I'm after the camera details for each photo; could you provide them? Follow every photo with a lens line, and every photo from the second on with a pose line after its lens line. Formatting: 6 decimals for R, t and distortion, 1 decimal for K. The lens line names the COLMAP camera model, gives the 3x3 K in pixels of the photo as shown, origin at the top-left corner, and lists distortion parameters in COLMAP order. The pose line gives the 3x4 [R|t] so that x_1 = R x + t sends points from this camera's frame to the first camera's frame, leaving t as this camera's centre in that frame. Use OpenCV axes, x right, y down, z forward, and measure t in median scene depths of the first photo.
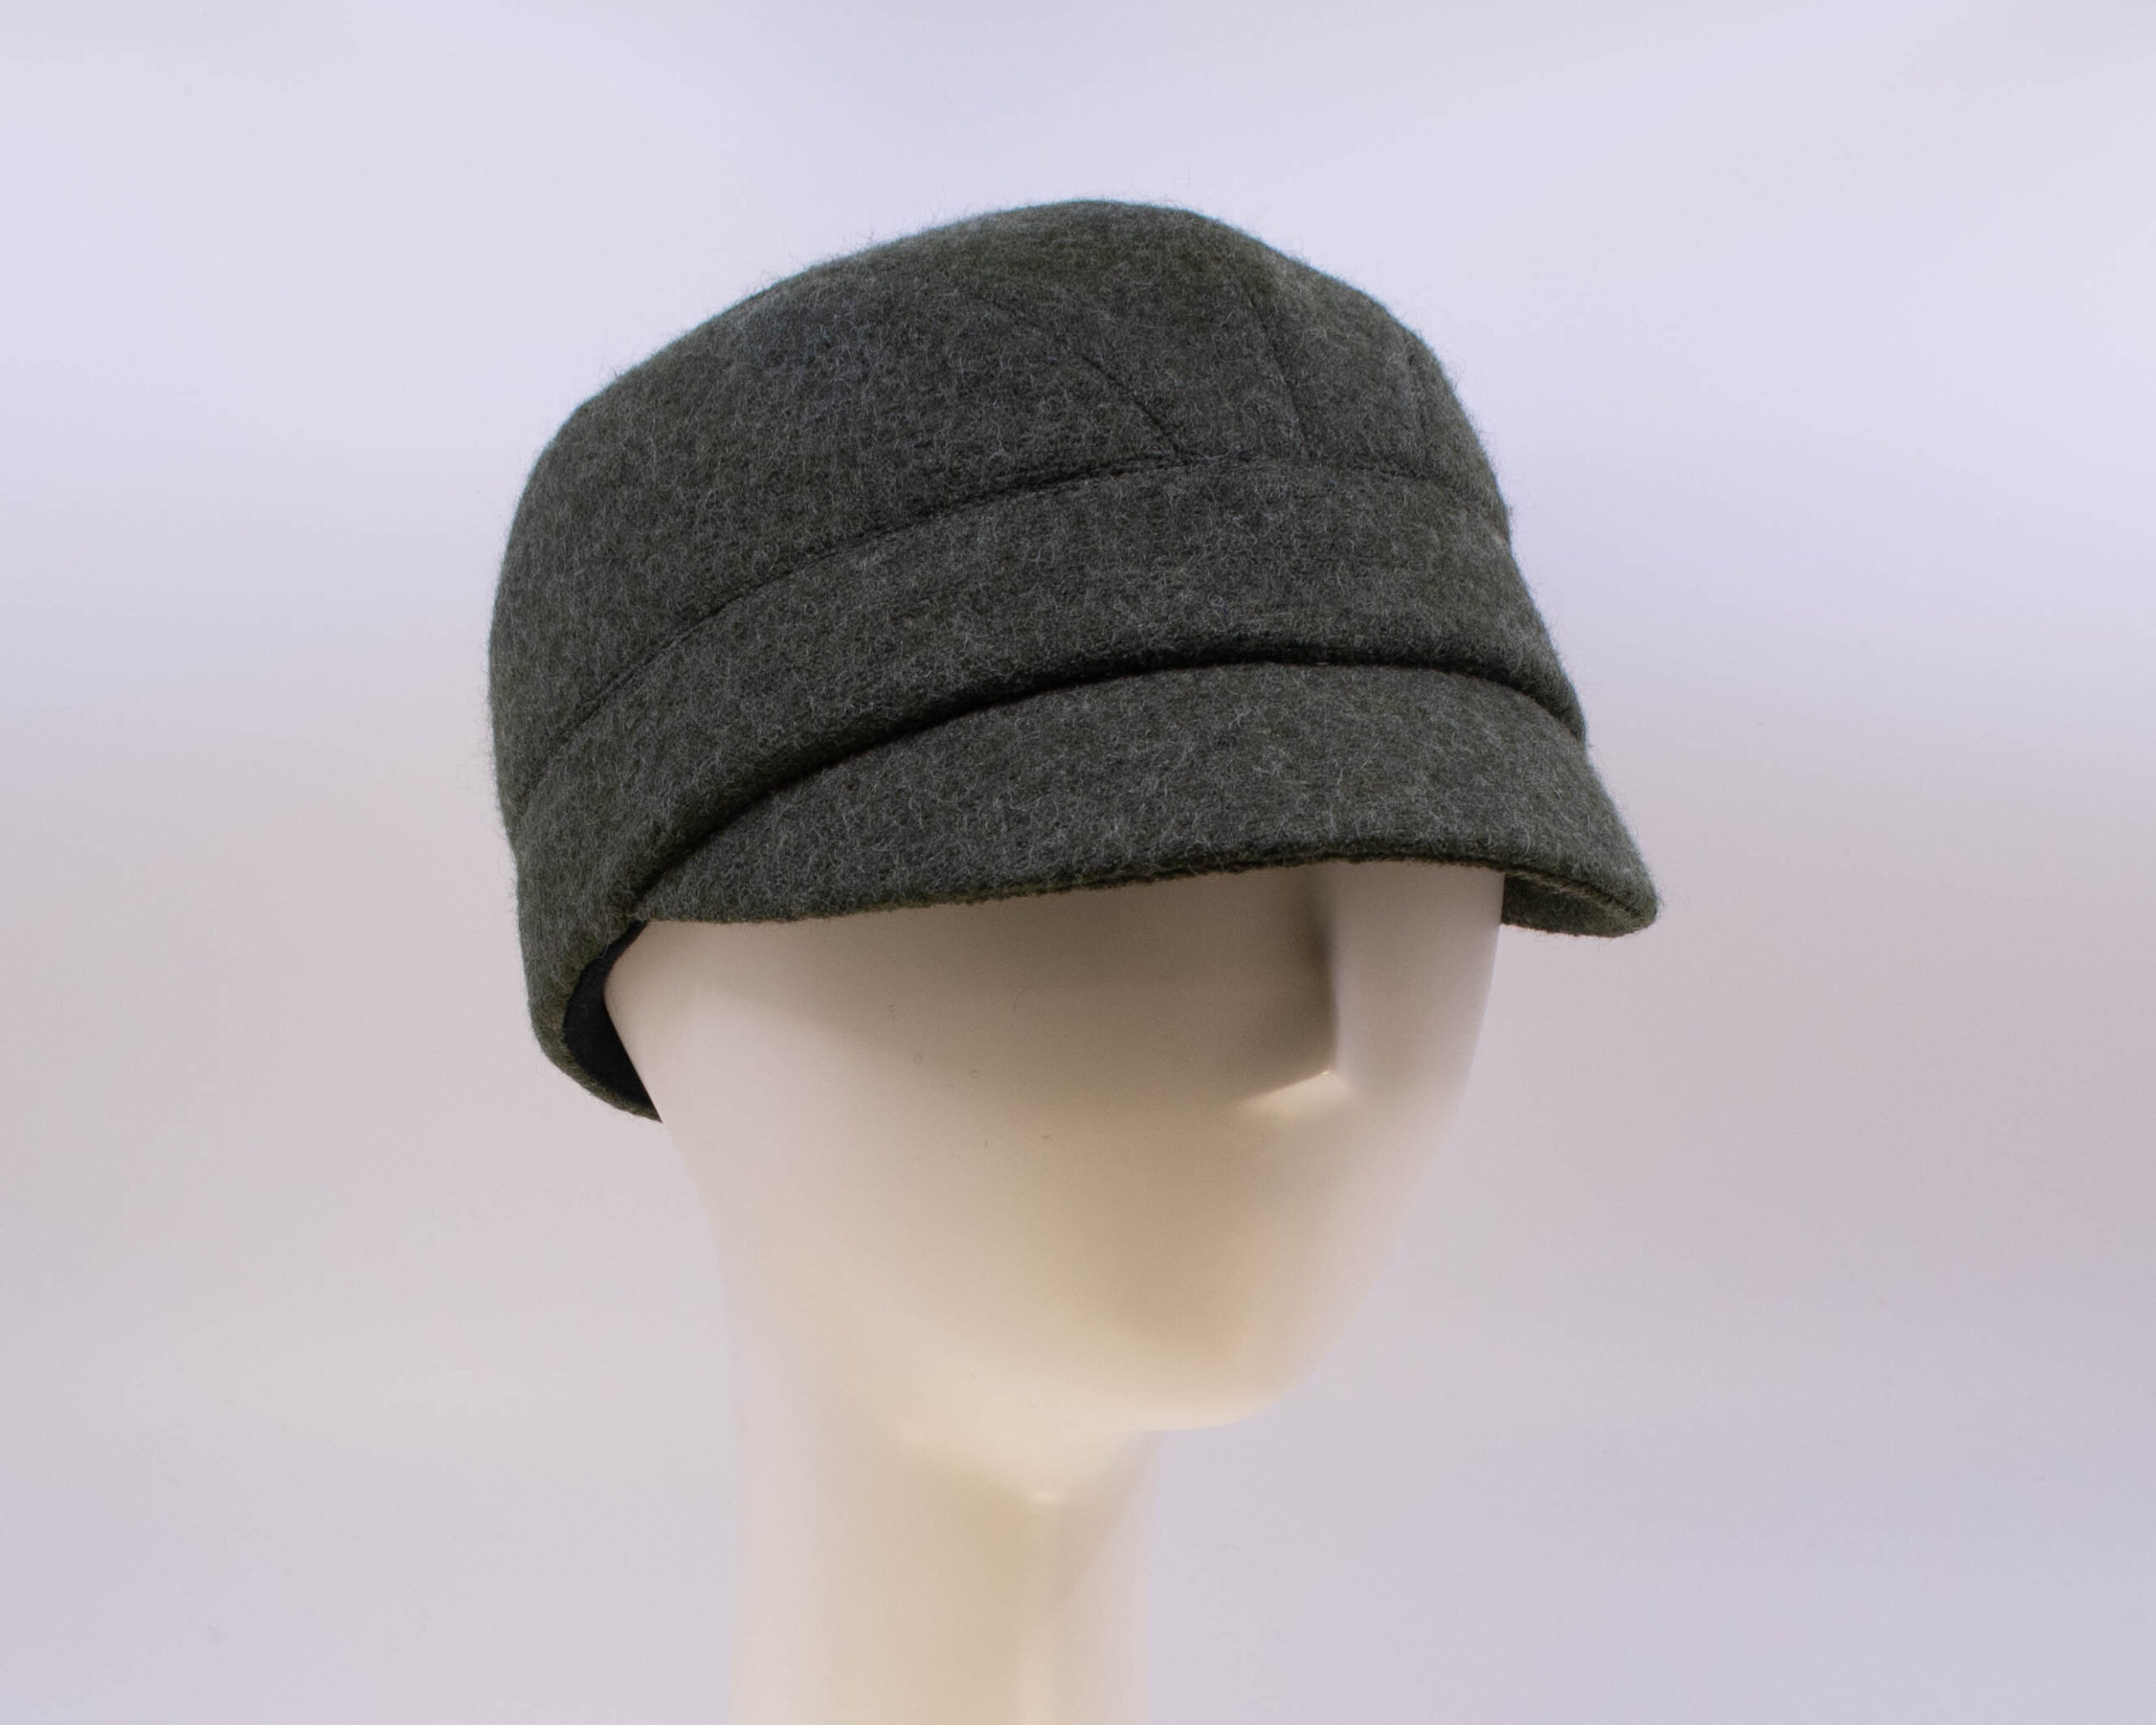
lens RADIAL K [[3087.1, 0, 1077.0], [0, 3087.1, 854.1], [0, 0, 1]] dist [-0.007431, 0.000000]
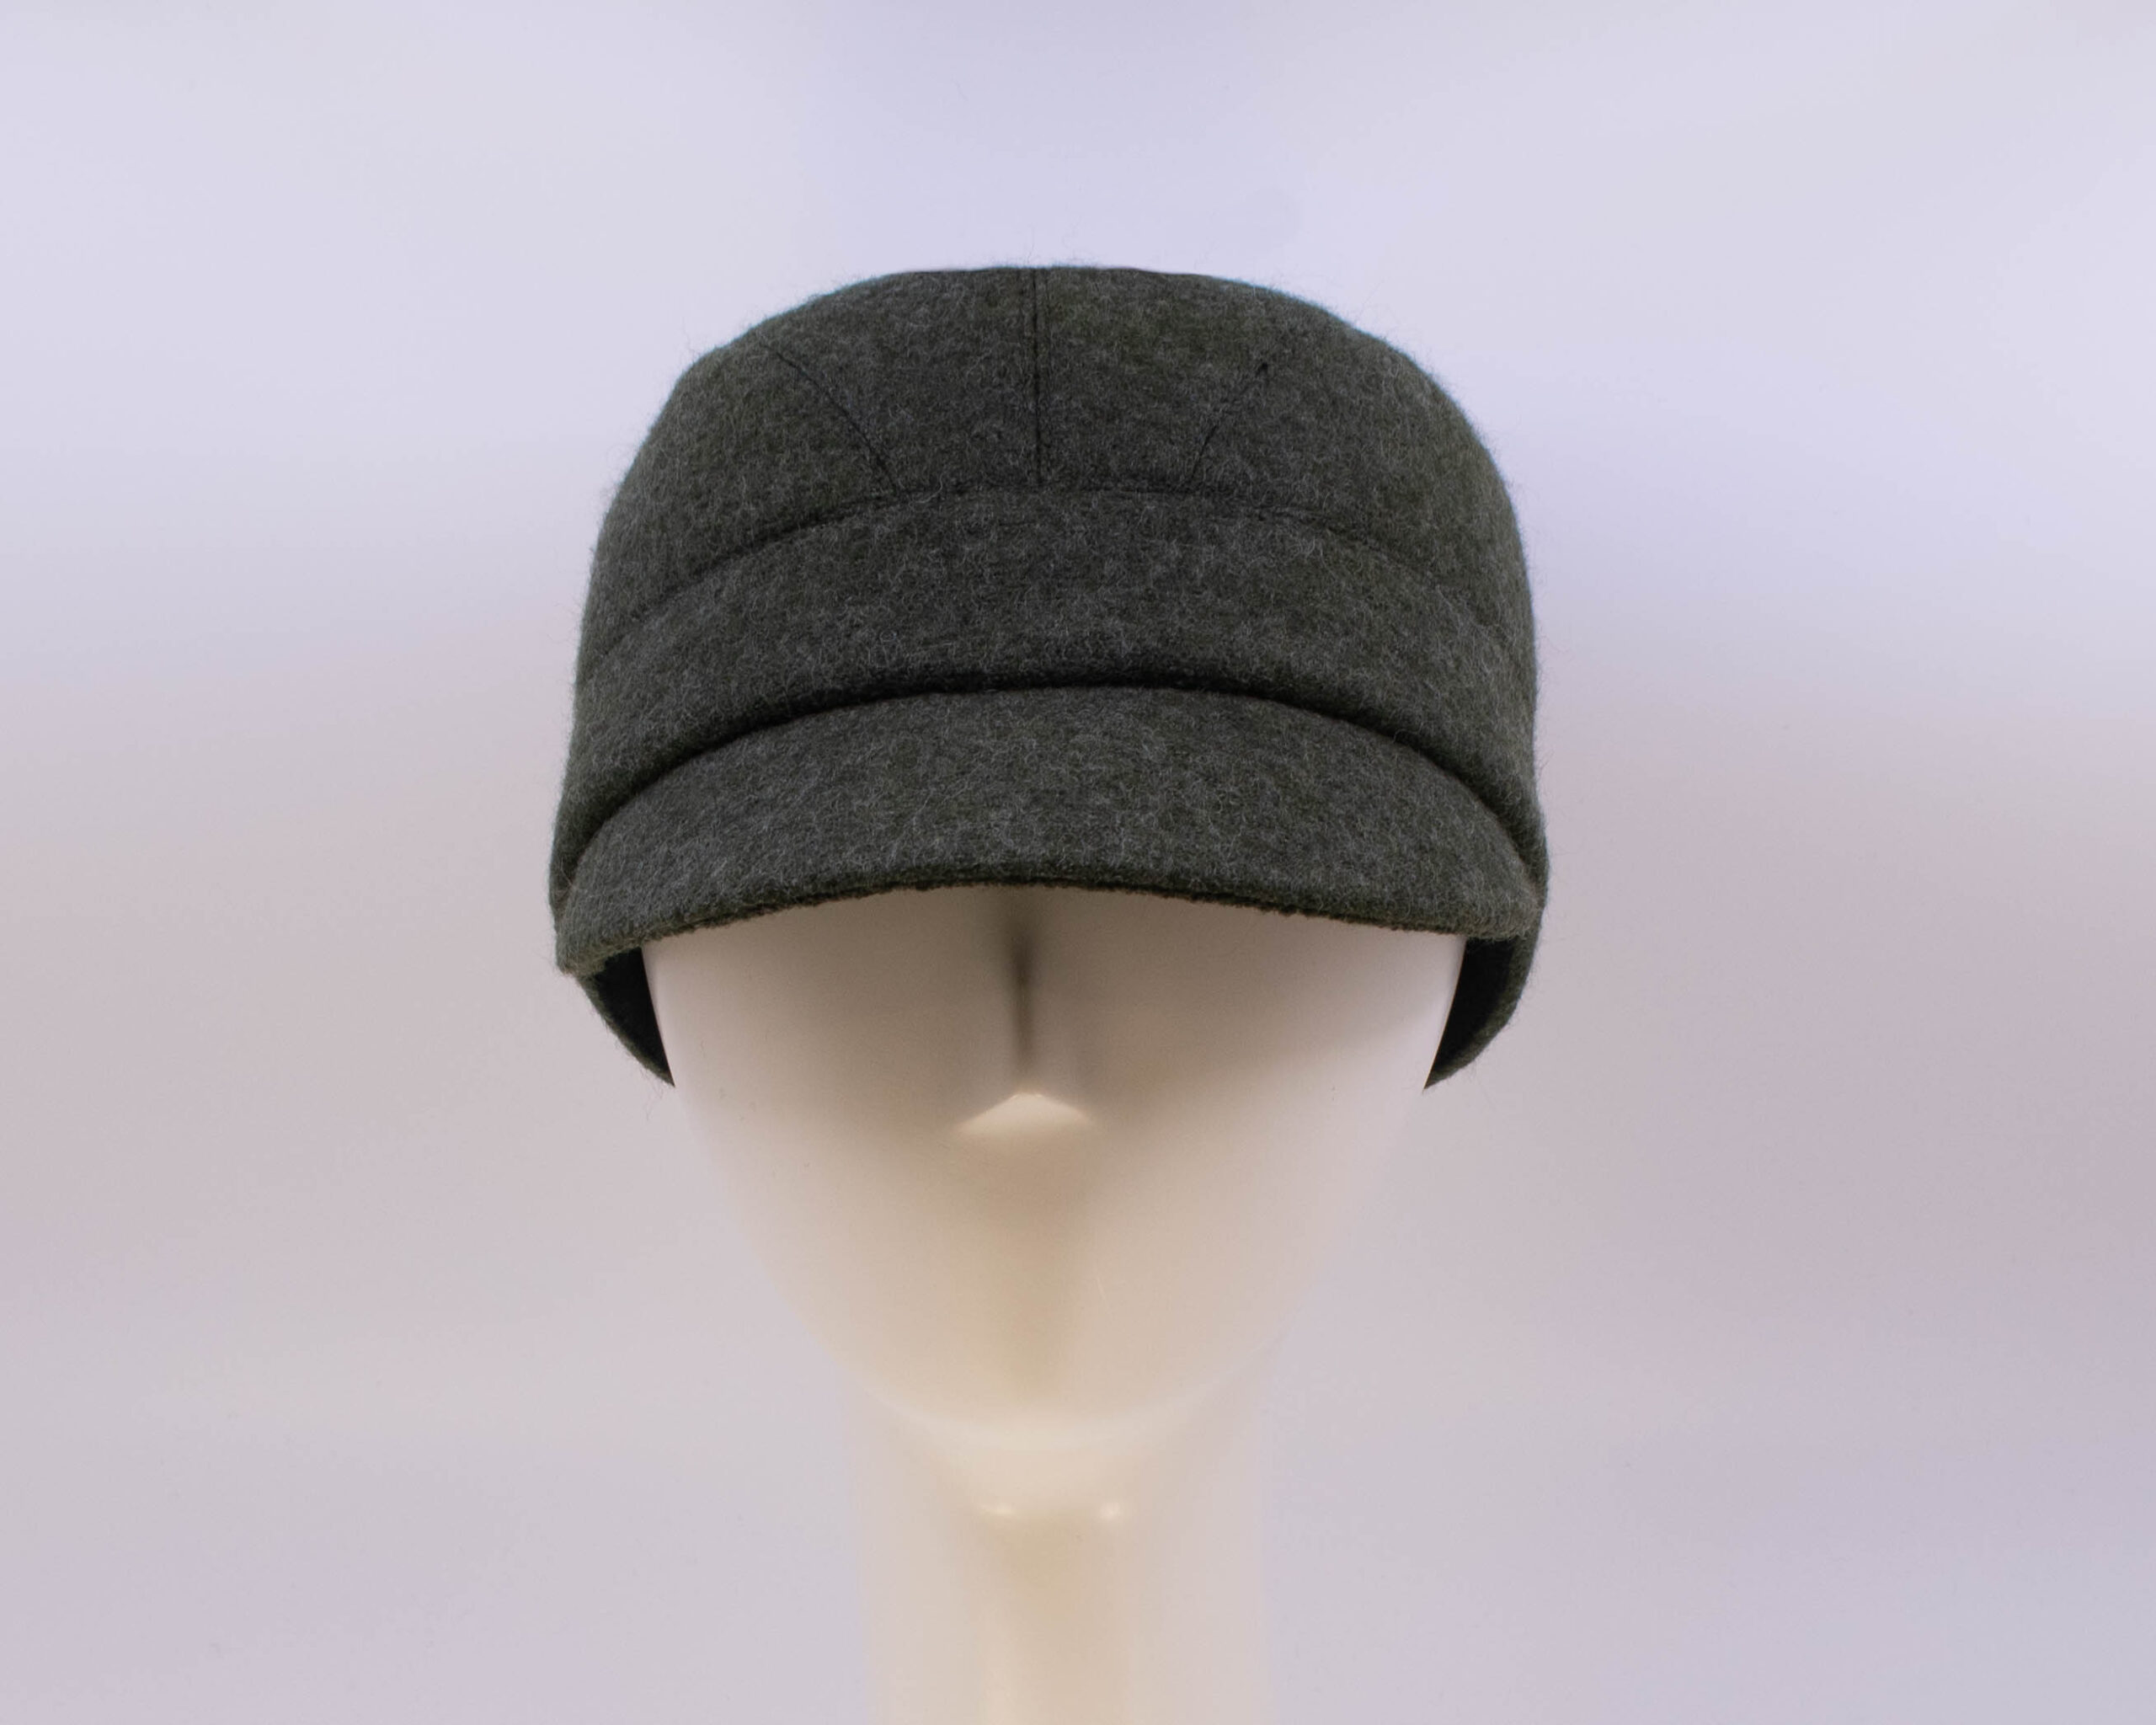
lens RADIAL K [[3087.1, 0, 1076.8], [0, 3087.1, 872.1], [0, 0, 1]] dist [-0.007431, 0.000000]
pose [[0.936424, -0.052246, -0.346959, 0.440282], [0.050676, 0.998623, -0.013604, 0.011871], [0.347192, -0.004843, 0.937782, 0.068474]]
